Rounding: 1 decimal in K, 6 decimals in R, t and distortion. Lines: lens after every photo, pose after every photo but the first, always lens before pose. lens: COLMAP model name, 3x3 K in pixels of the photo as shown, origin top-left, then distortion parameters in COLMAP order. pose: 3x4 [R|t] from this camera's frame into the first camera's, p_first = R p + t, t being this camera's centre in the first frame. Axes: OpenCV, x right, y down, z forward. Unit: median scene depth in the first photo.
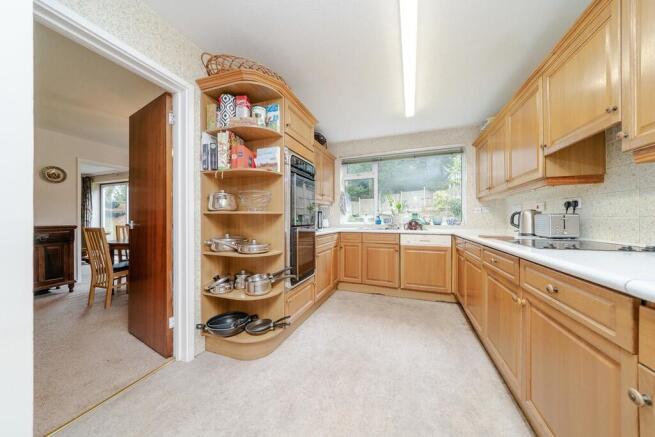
lens RADIAL K [[223.3, 0, 326.2], [0, 223.3, 219.4], [0, 0, 1]] dist [0.001307, 0.000176]
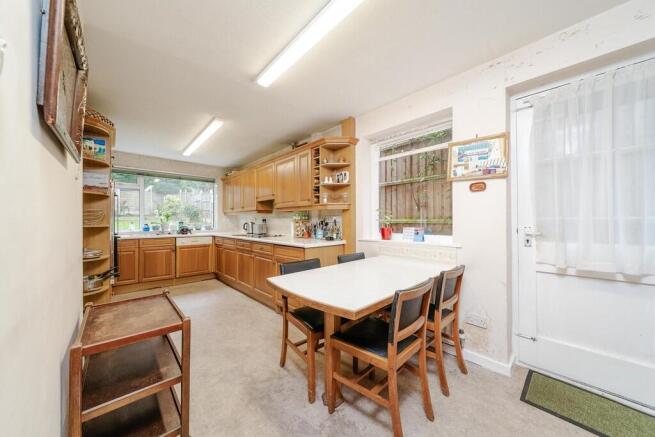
lens RADIAL K [[223.3, 0, 325.9], [0, 223.3, 219.7], [0, 0, 1]] dist [0.001307, 0.000176]
pose [[0.446258, 0.007086, 0.894876, -0.478731], [0.002972, 0.999951, -0.009400, -0.028515], [-0.894900, 0.006854, 0.446215, -0.421074]]
